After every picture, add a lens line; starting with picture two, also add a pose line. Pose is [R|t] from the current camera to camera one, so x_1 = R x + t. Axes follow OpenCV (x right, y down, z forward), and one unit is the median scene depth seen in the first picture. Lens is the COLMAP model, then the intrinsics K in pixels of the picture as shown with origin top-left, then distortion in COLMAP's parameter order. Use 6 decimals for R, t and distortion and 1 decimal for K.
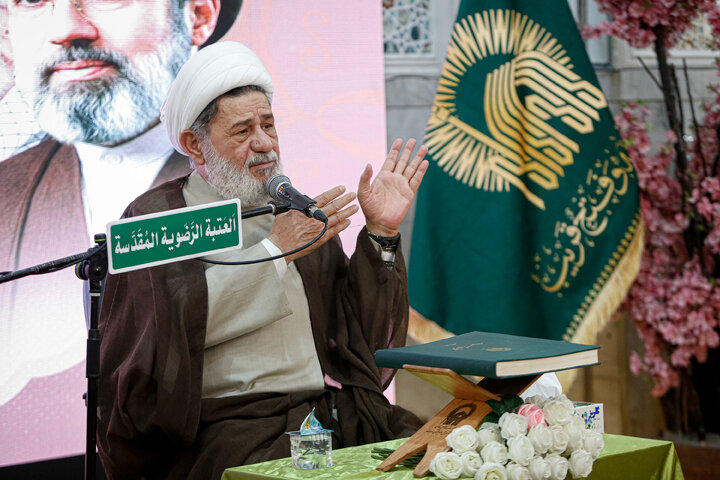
lens RADIAL K [[1991.8, 0, 362.6], [0, 1991.8, 240.2], [0, 0, 1]] dist [-0.219758, 0.000000]
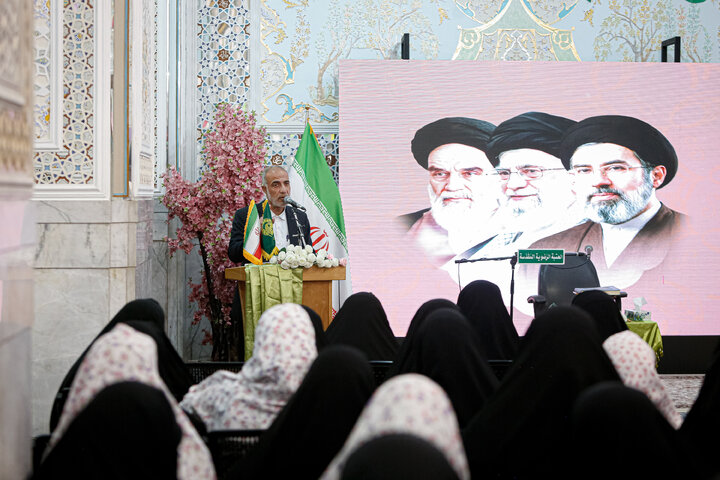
lens RADIAL K [[1991.8, 0, 358.8], [0, 1991.8, 238.6], [0, 0, 1]] dist [-0.219758, 0.000000]
pose [[0.804344, 0.049083, -0.592133, 1.107107], [-0.062487, 0.998043, -0.002152, 0.000219], [0.590869, 0.038732, 0.805837, -1.292108]]
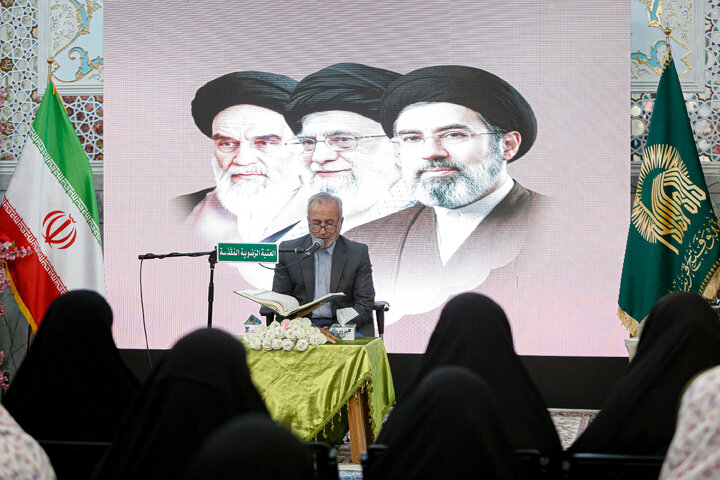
lens RADIAL K [[1991.8, 0, 361.5], [0, 1991.8, 238.5], [0, 0, 1]] dist [-0.219758, 0.000000]
pose [[0.637874, 0.062474, -0.767602, 1.299201], [-0.066205, 0.997463, 0.026166, -0.058995], [0.767290, 0.034129, 0.640392, -0.376213]]
